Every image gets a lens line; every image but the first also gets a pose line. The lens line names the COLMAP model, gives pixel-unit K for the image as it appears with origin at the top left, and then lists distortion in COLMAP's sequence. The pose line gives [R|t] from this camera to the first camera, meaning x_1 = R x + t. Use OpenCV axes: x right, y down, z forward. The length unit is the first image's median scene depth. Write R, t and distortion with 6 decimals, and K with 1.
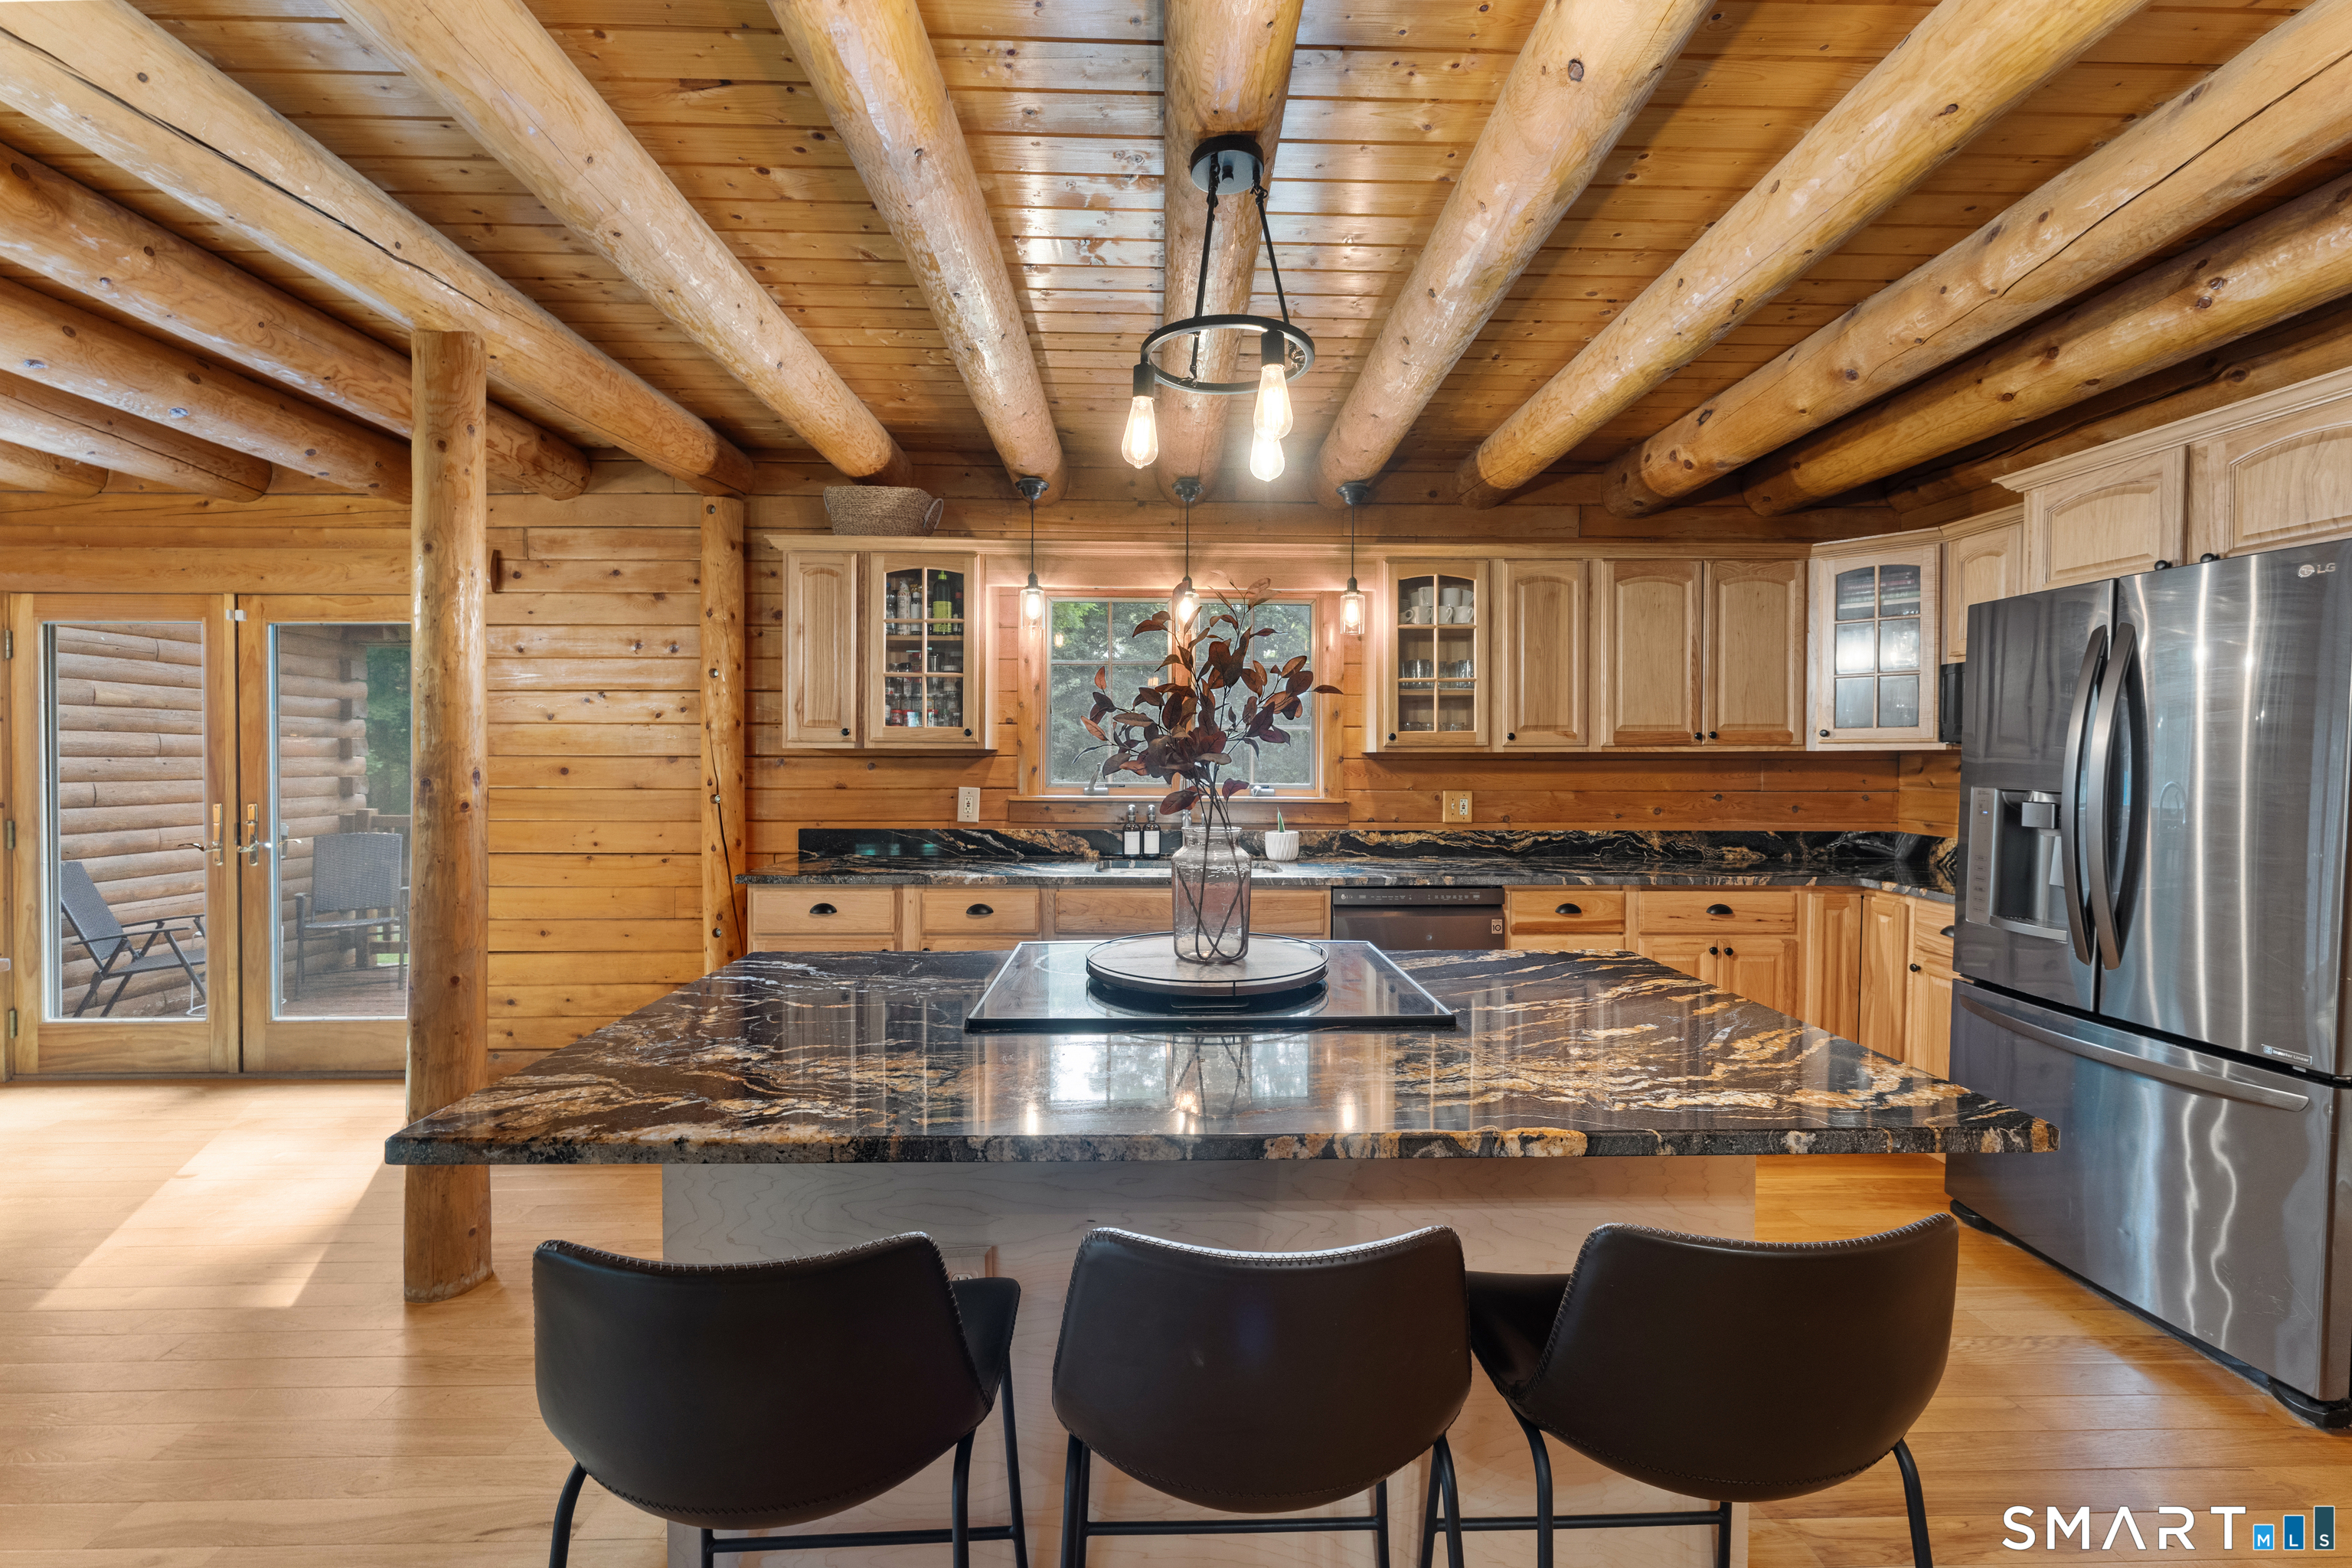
lens RADIAL K [[942.9, 0, 1176.1], [0, 942.9, 774.8], [0, 0, 1]] dist [0.000083, -0.000053]
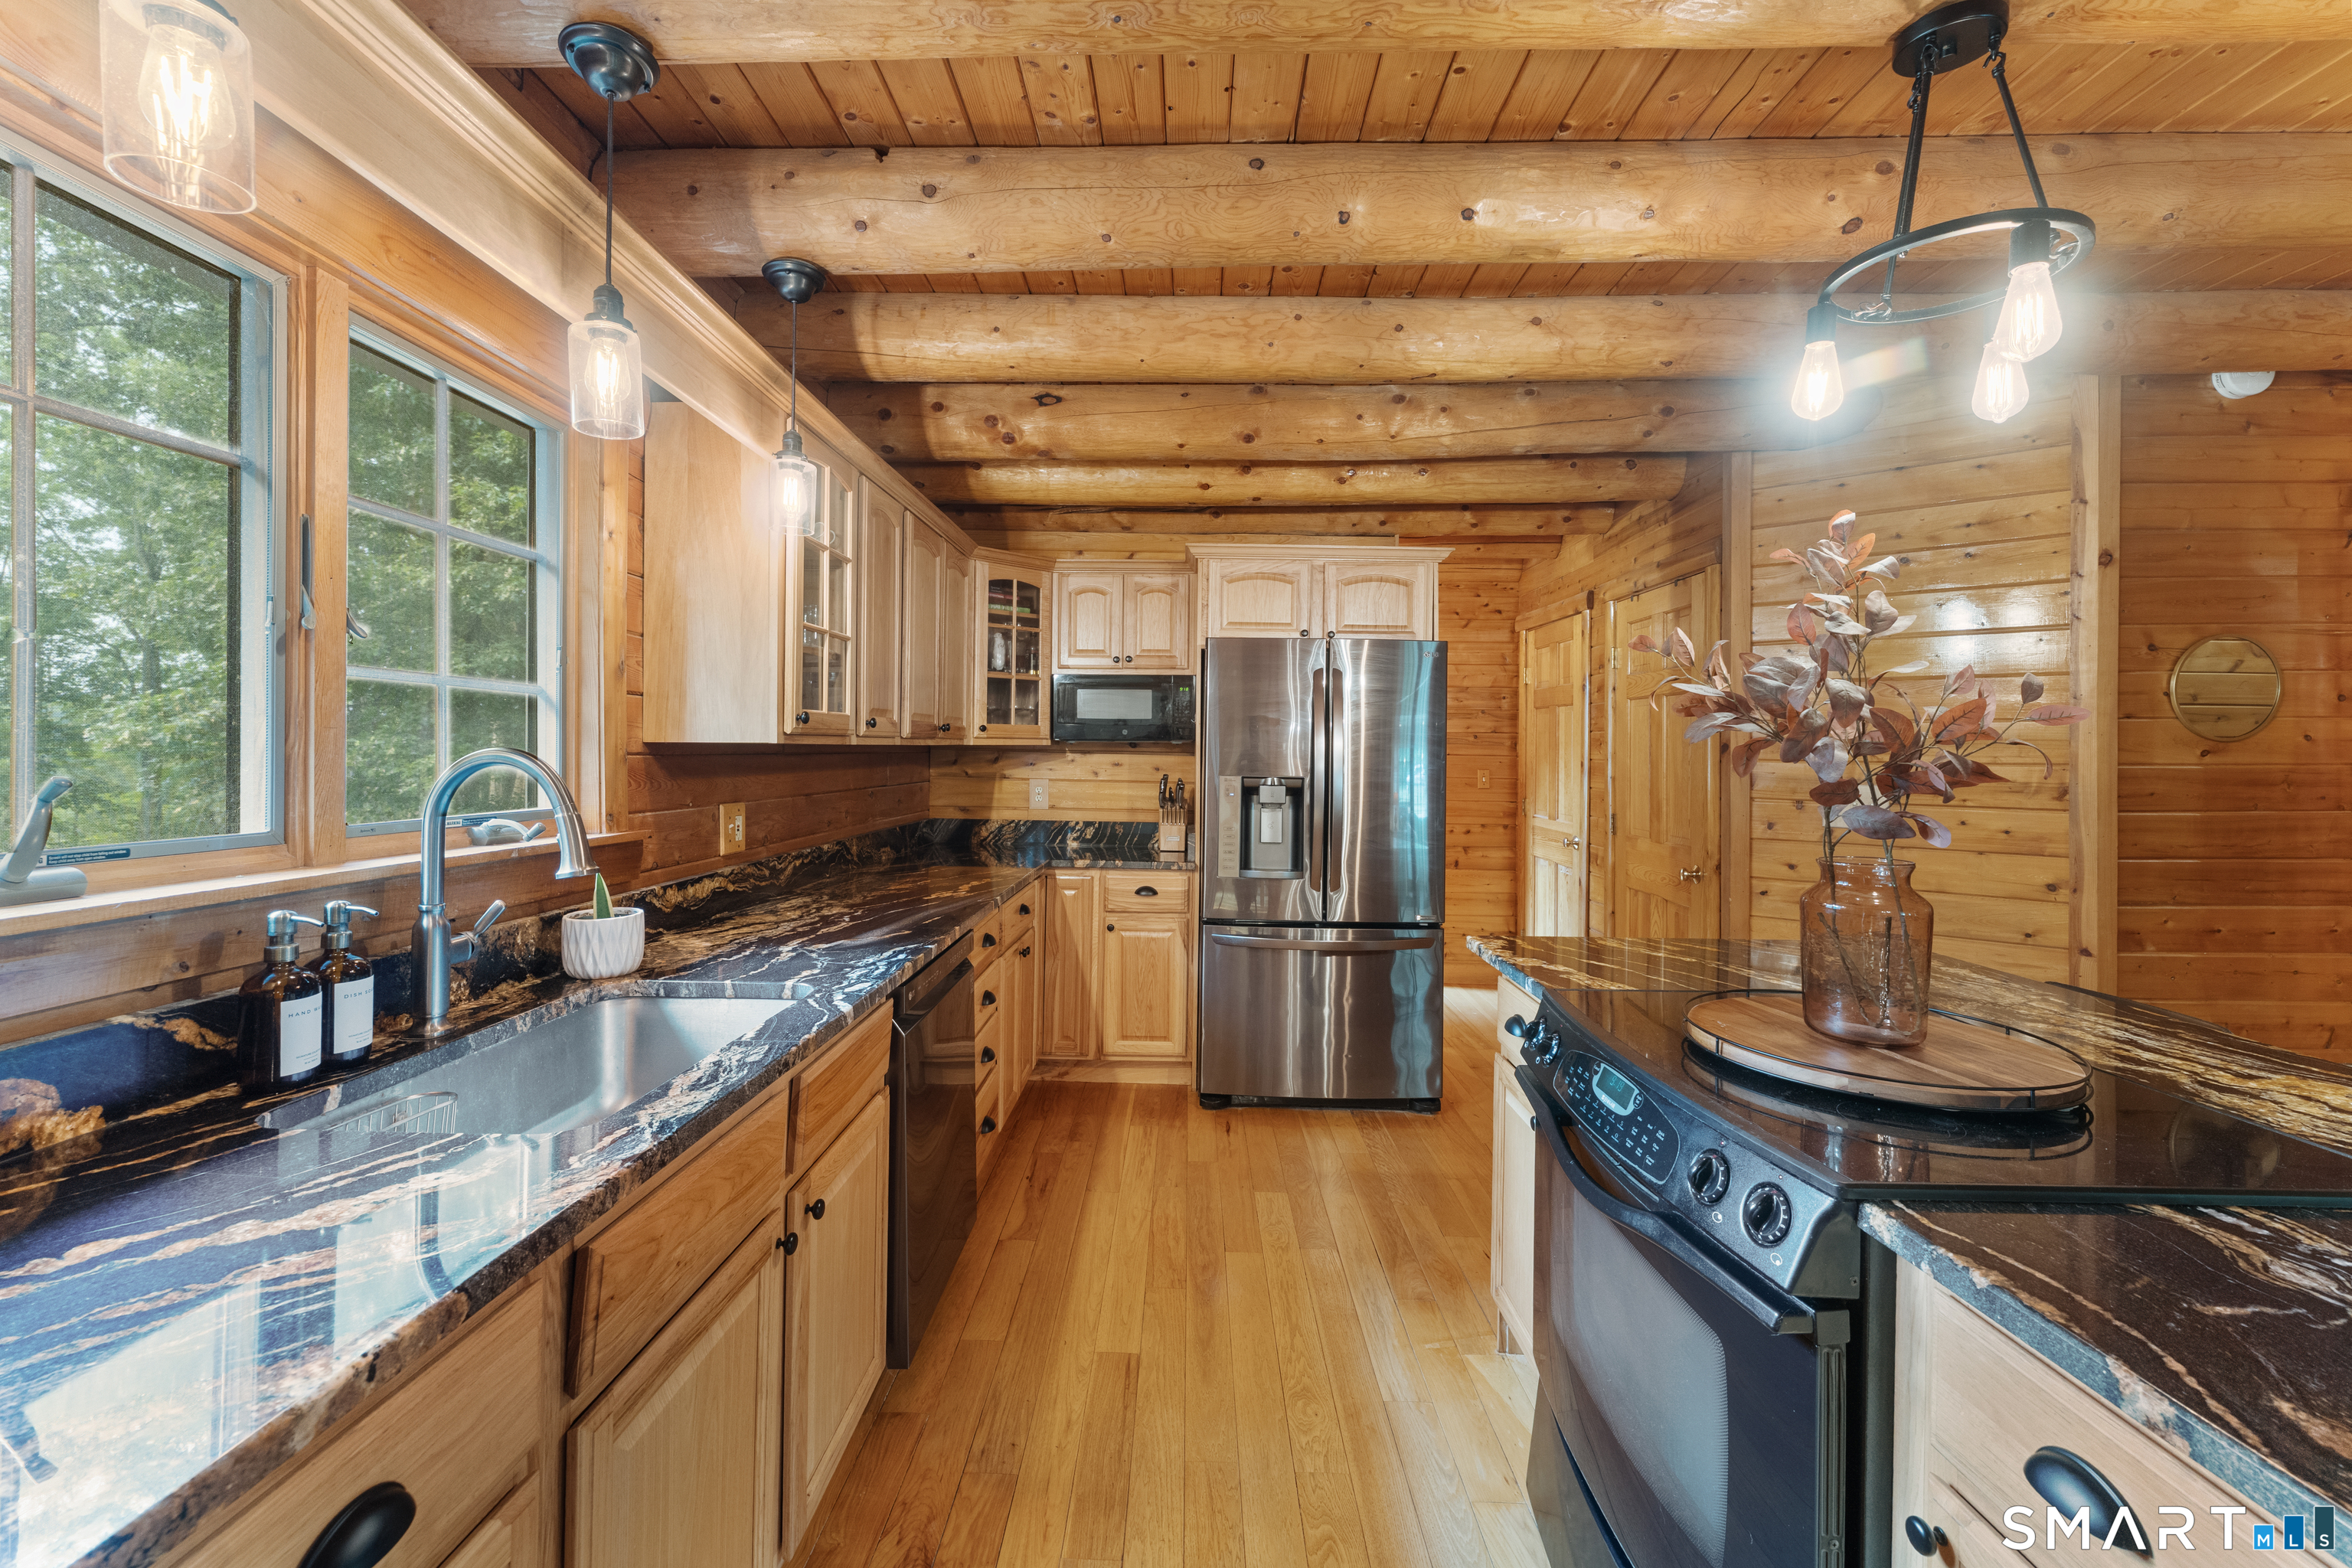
lens RADIAL K [[942.9, 0, 1159.9], [0, 942.9, 755.2], [0, 0, 1]] dist [0.000083, -0.000053]
pose [[0.058019, -0.006130, 0.998297, -0.354085], [0.010782, 0.999927, 0.005513, -0.017873], [-0.998257, 0.010444, 0.058081, 0.738110]]
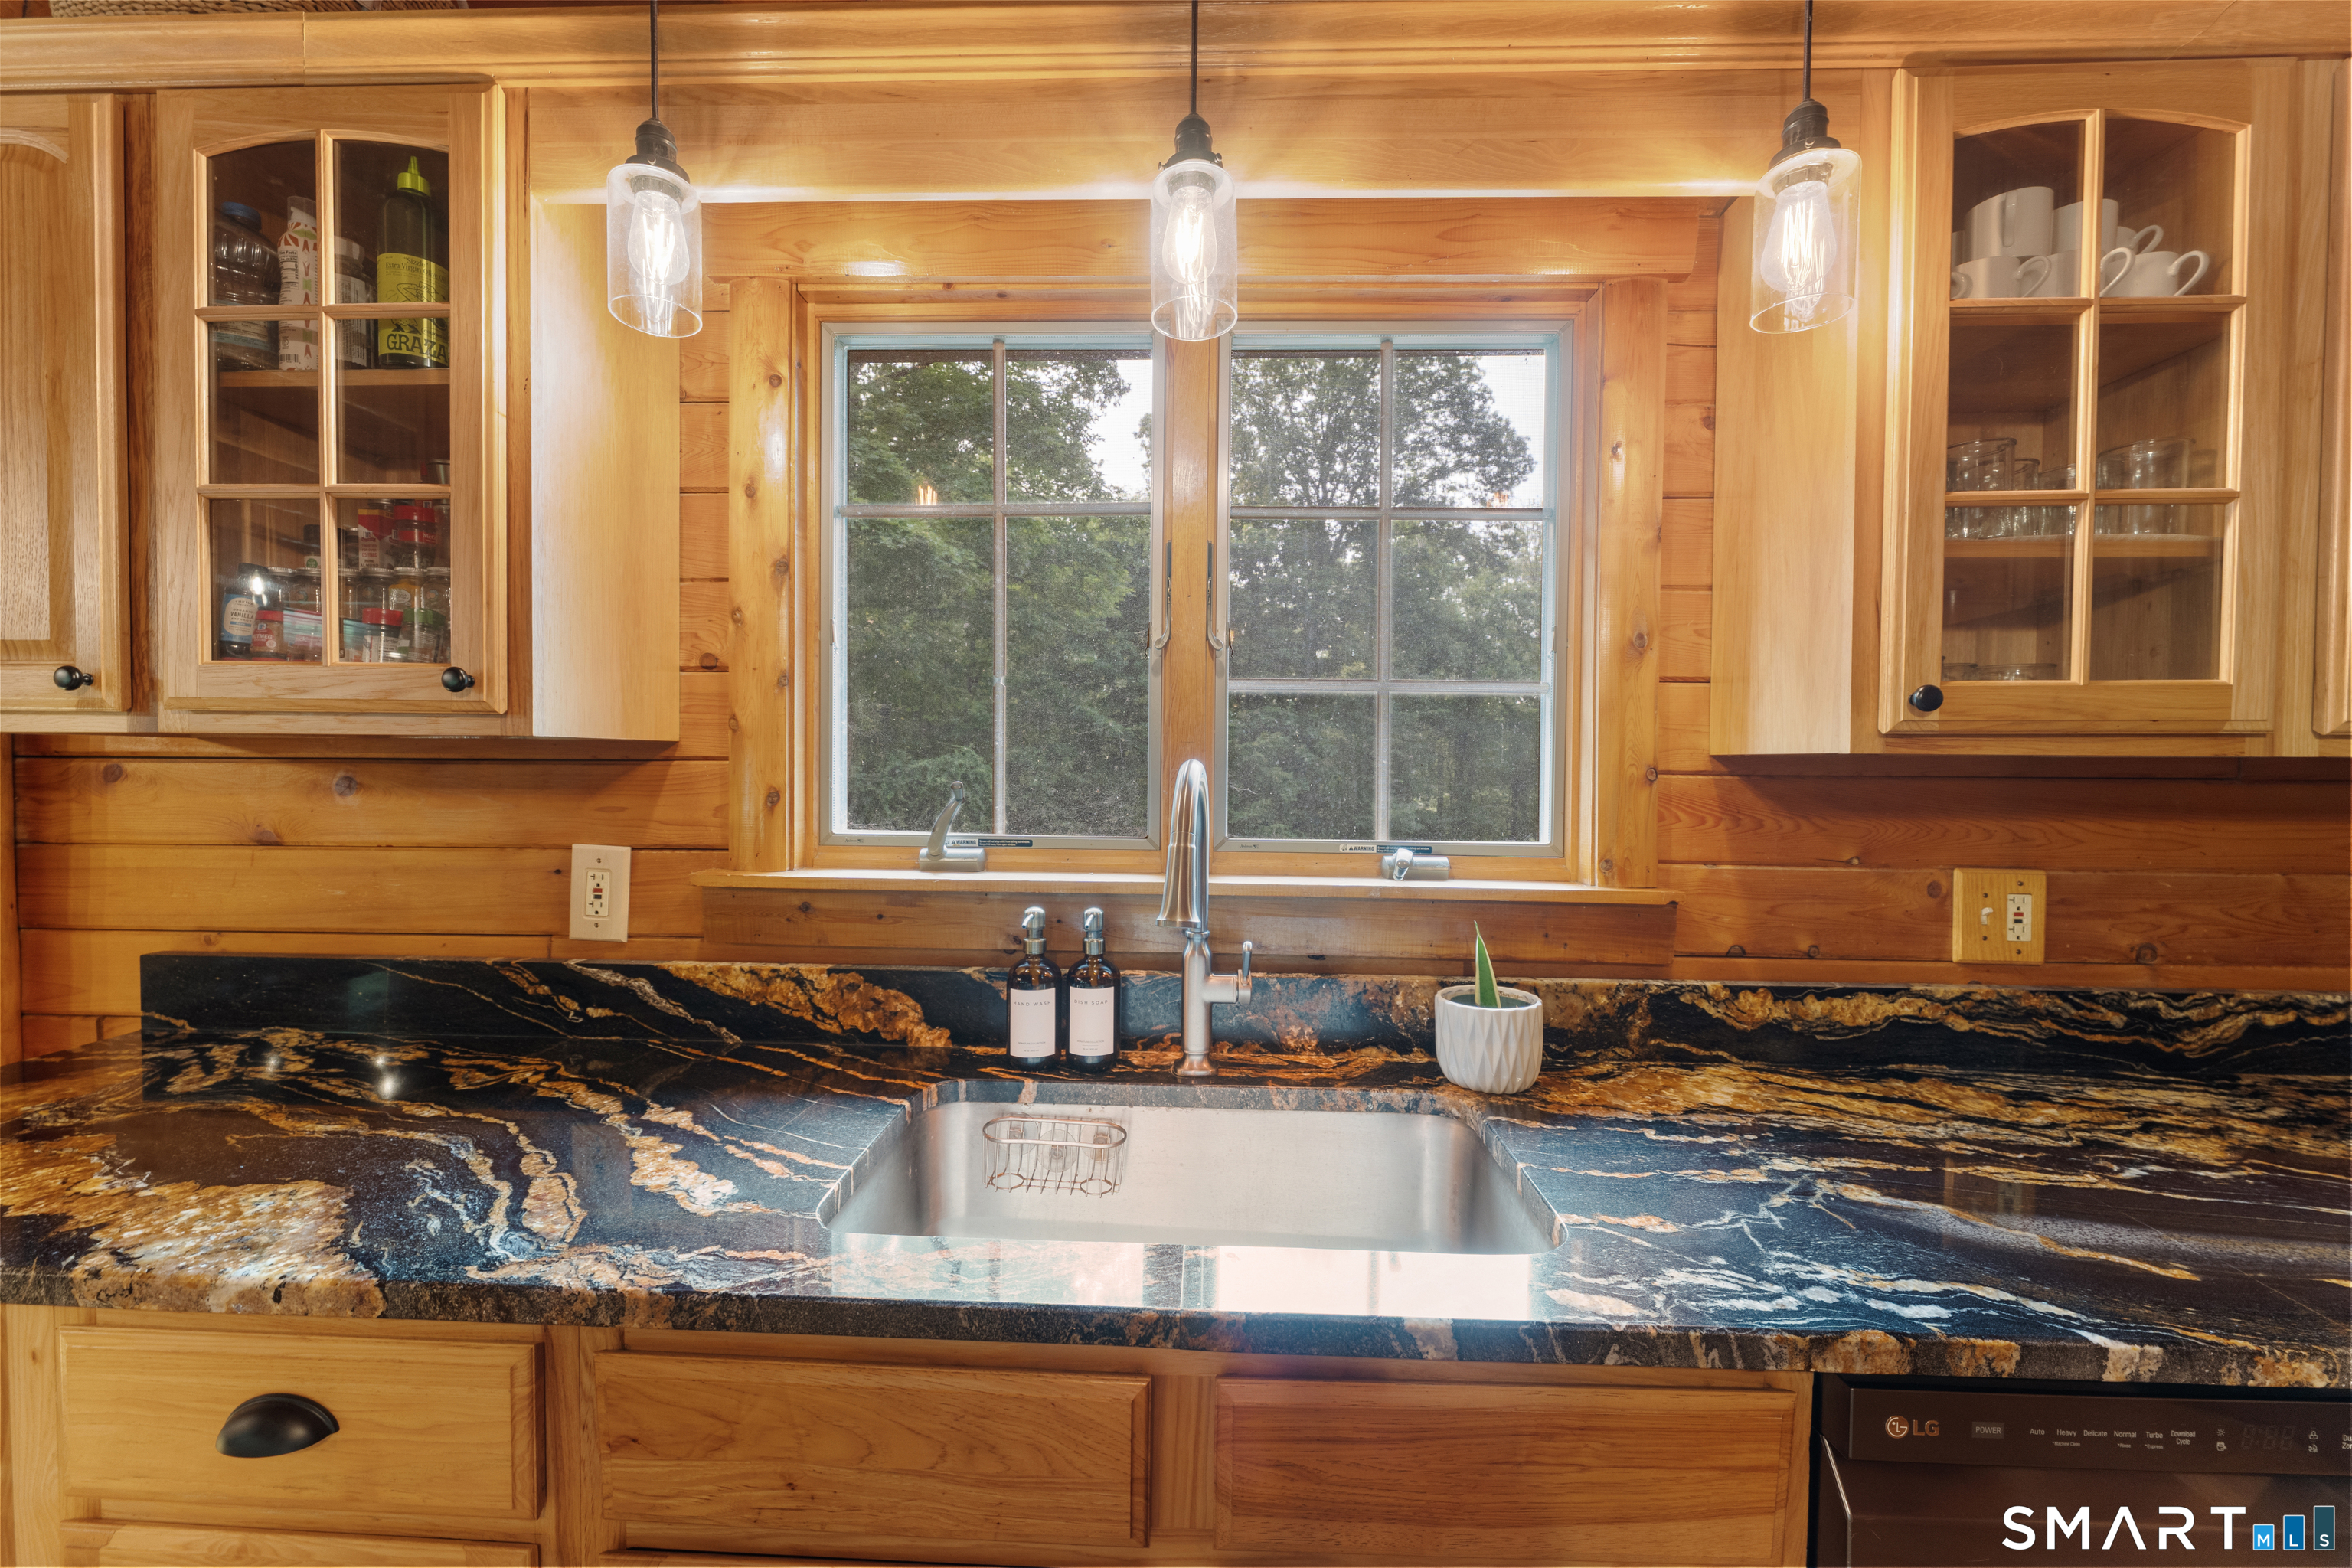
lens RADIAL K [[942.9, 0, 1171.4], [0, 942.9, 781.5], [0, 0, 1]] dist [0.000083, -0.000053]
pose [[0.998190, 0.007317, -0.059699, 0.022687], [-0.006823, 0.999941, 0.008471, -0.016947], [0.059758, -0.008049, 0.998180, 0.705523]]
